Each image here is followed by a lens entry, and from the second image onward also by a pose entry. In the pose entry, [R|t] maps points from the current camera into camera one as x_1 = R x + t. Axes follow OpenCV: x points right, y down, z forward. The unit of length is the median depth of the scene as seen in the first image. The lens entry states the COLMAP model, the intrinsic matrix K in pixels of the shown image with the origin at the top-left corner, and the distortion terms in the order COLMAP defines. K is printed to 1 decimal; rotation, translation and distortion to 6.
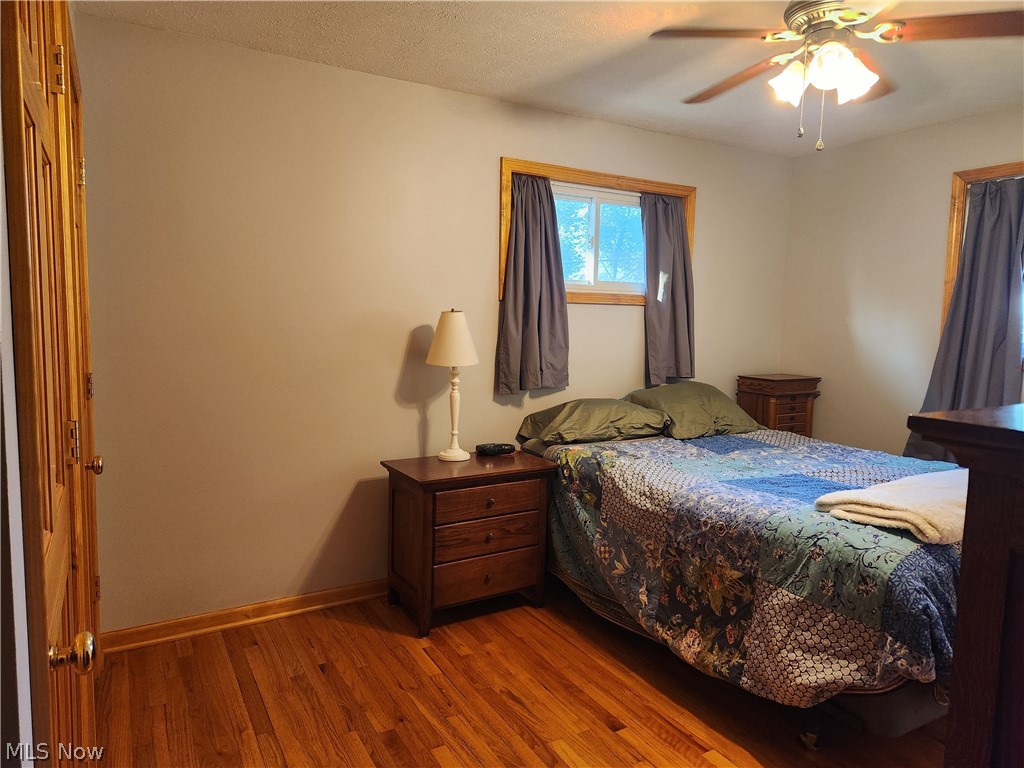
lens RADIAL K [[681.0, 0, 510.3], [0, 681.0, 381.1], [0, 0, 1]] dist [0.052015, -0.032595]
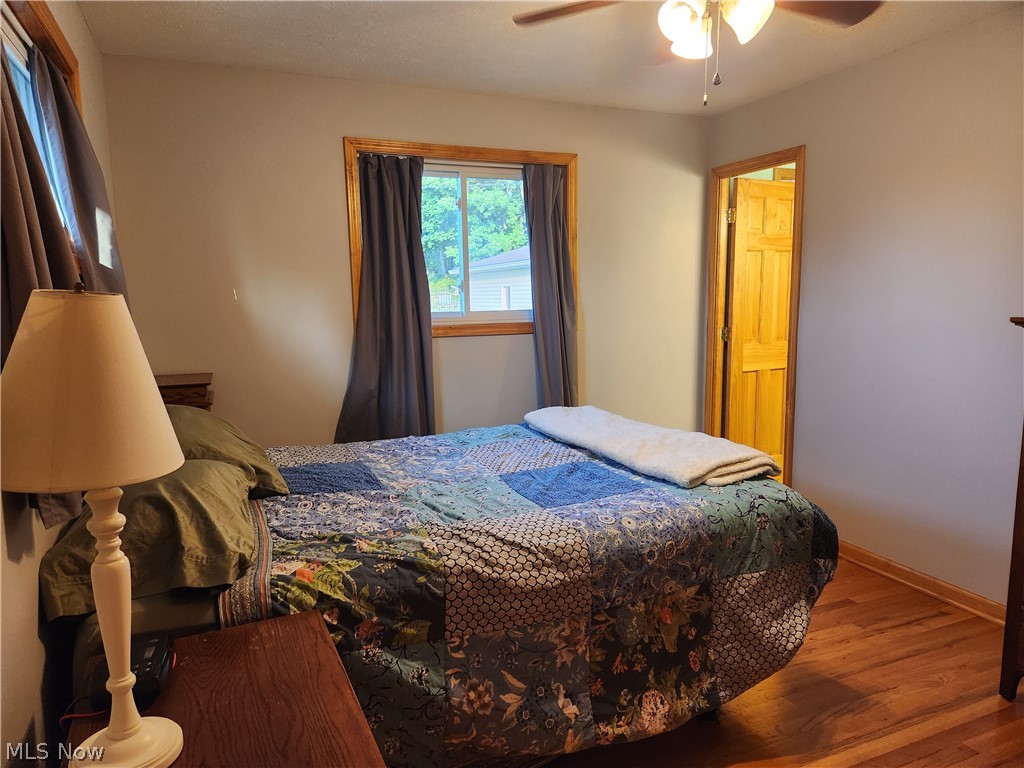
lens RADIAL K [[681.0, 0, 512.2], [0, 681.0, 393.2], [0, 0, 1]] dist [0.052015, -0.032595]
pose [[0.110995, -0.159668, 0.980911, -0.453912], [0.112801, 0.982655, 0.147188, -0.102284], [-0.987399, 0.094311, 0.127080, 1.003140]]
